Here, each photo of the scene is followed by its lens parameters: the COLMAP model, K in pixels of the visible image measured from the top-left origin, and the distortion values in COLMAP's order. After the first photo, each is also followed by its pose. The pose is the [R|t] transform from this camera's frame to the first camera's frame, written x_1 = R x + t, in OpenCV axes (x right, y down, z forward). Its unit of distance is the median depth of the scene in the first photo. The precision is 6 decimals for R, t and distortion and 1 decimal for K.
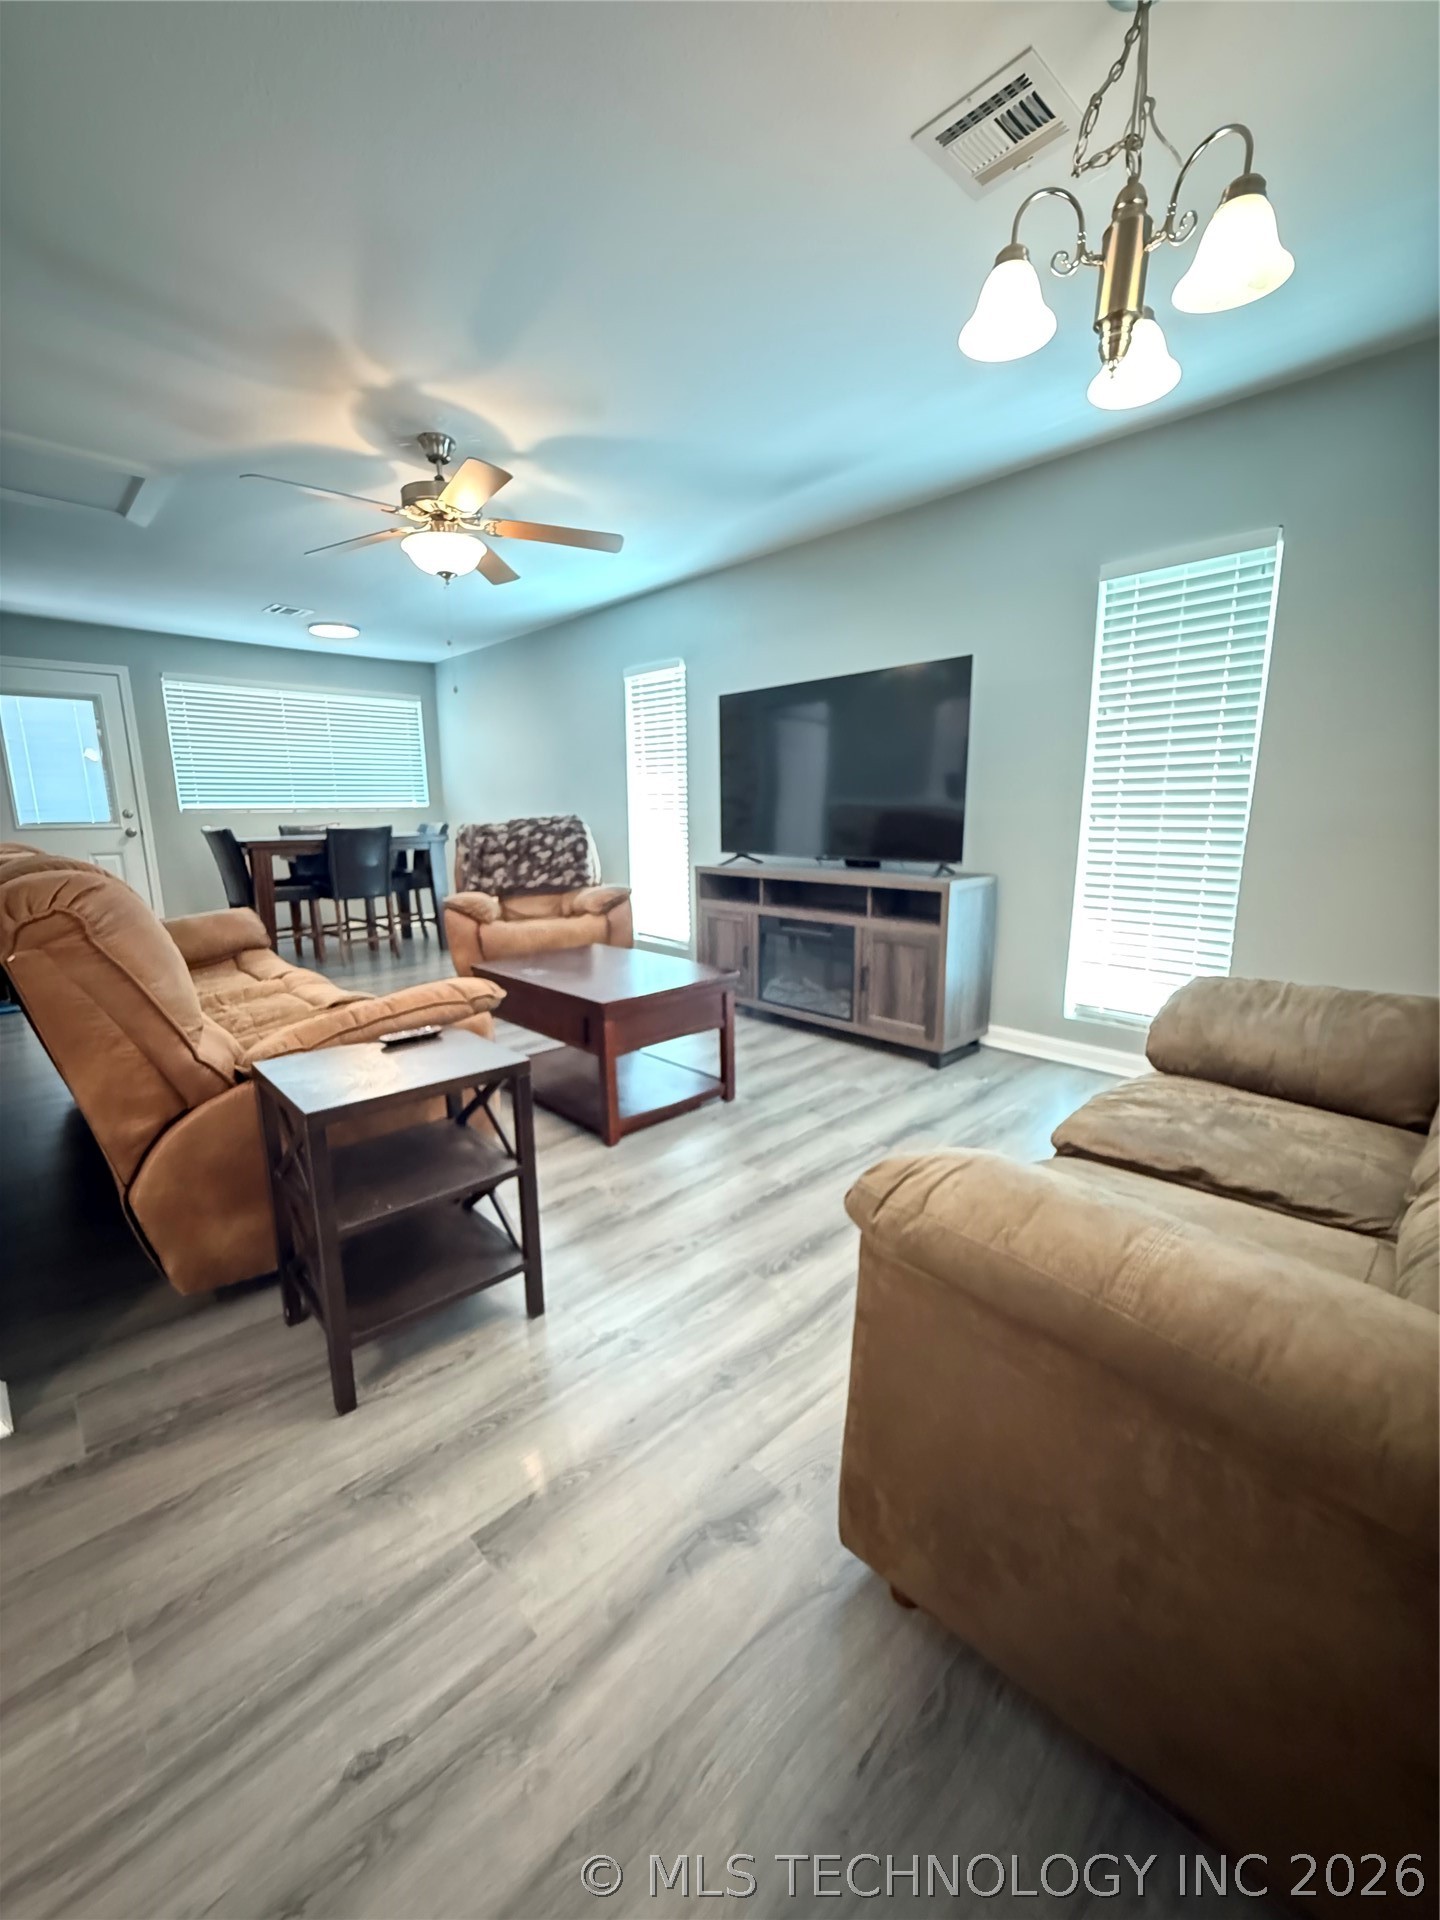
lens RADIAL K [[766.9, 0, 724.5], [0, 766.9, 962.4], [0, 0, 1]] dist [0.000050, 0.000074]
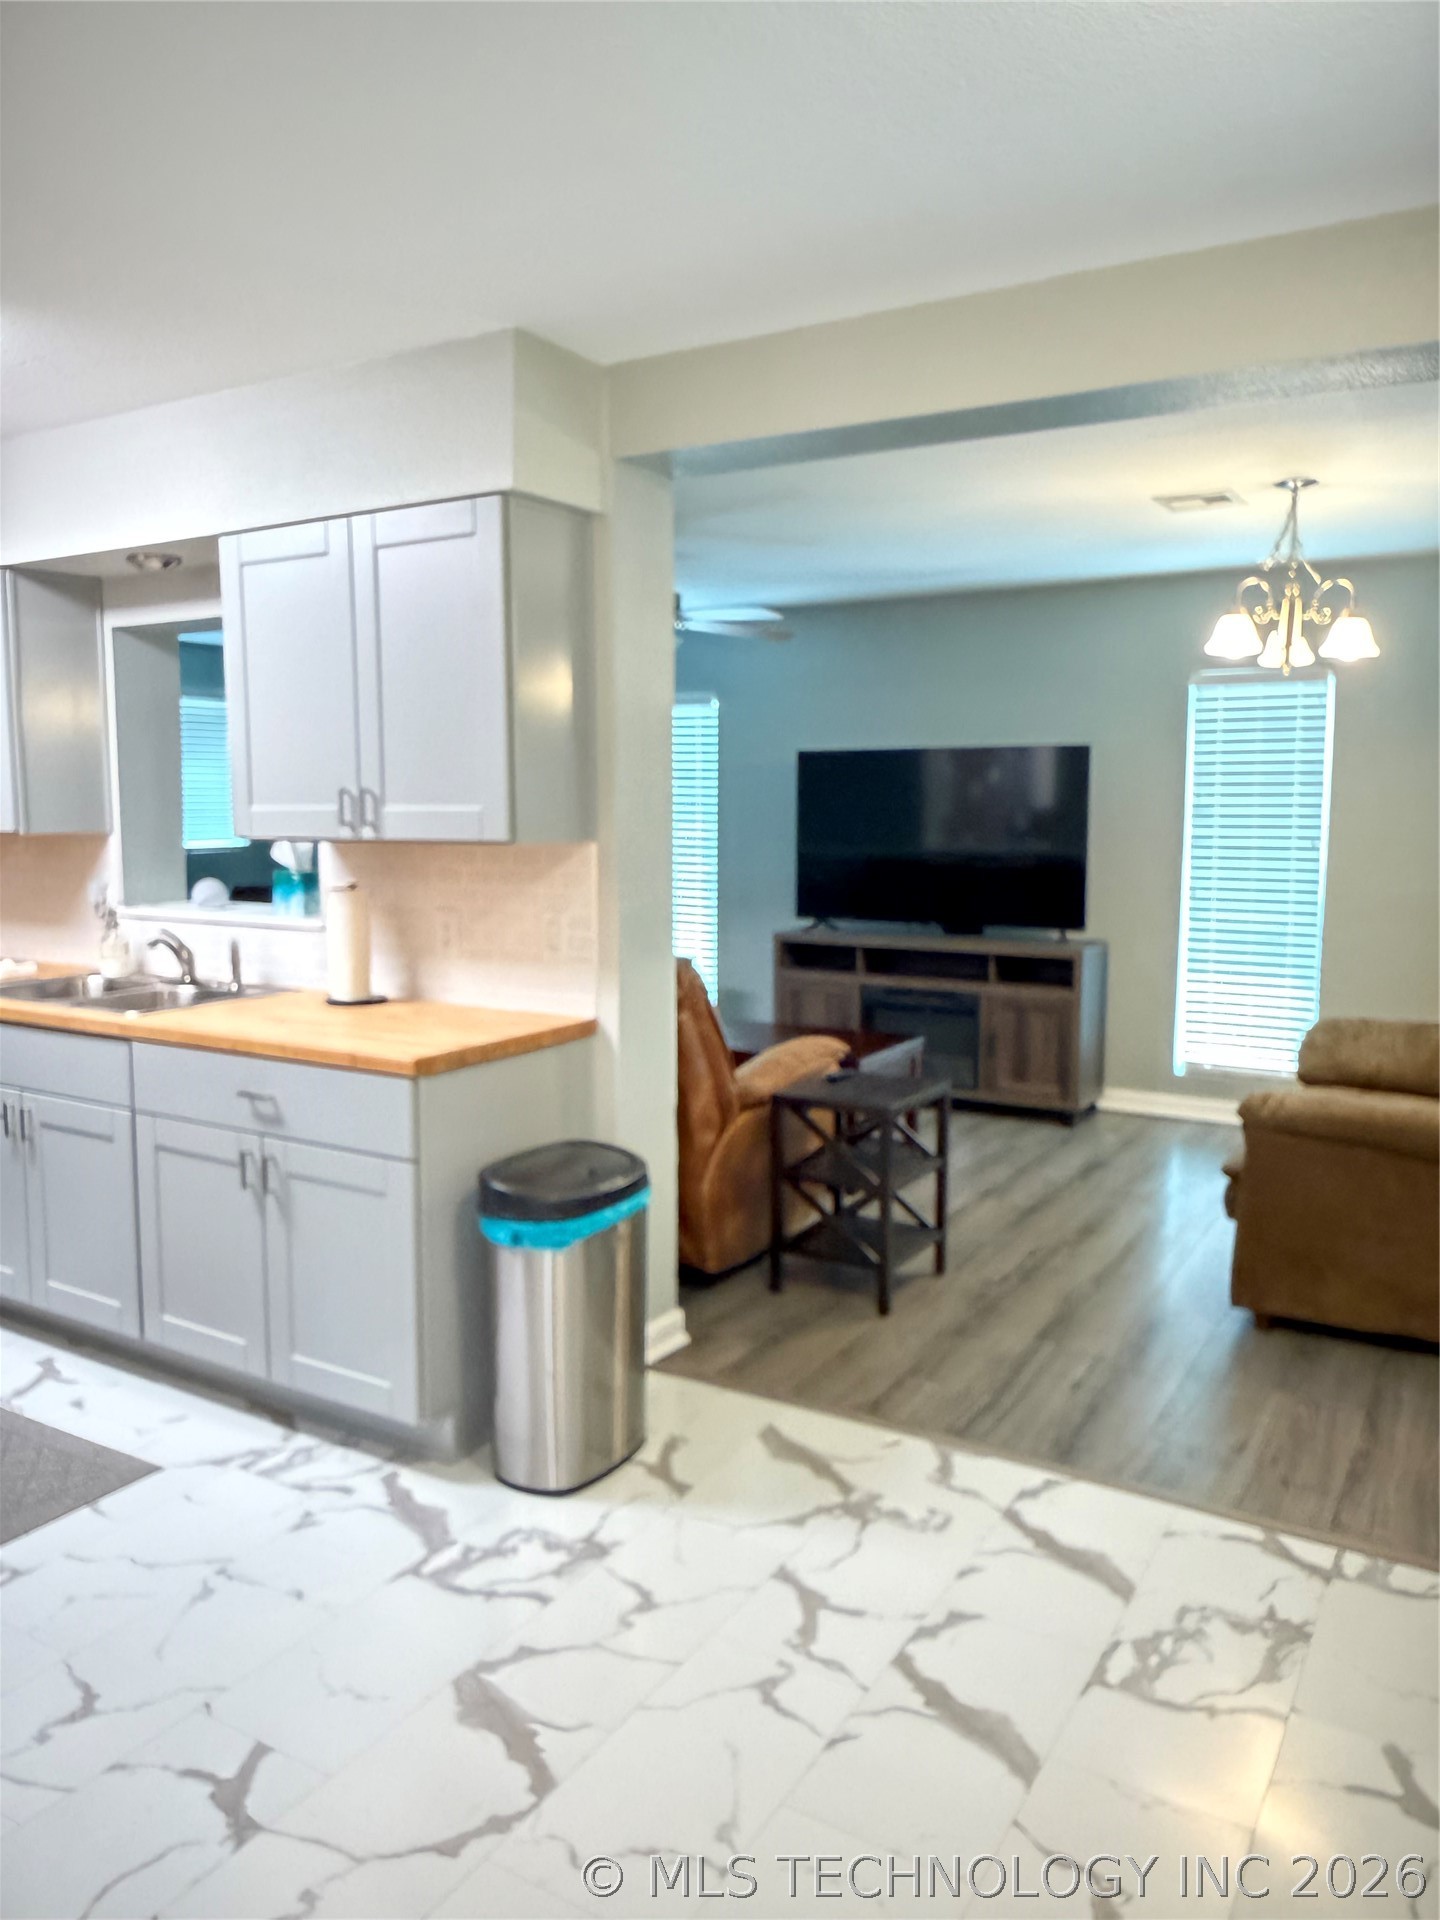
lens RADIAL K [[1390.1, 0, 713.6], [0, 1390.1, 966.3], [0, 0, 1]] dist [0.012653, -0.012152]
pose [[0.965419, -0.018620, 0.260037, -0.664523], [0.039976, 0.996223, -0.077080, 0.045397], [-0.257620, 0.084810, 0.962517, -0.694686]]
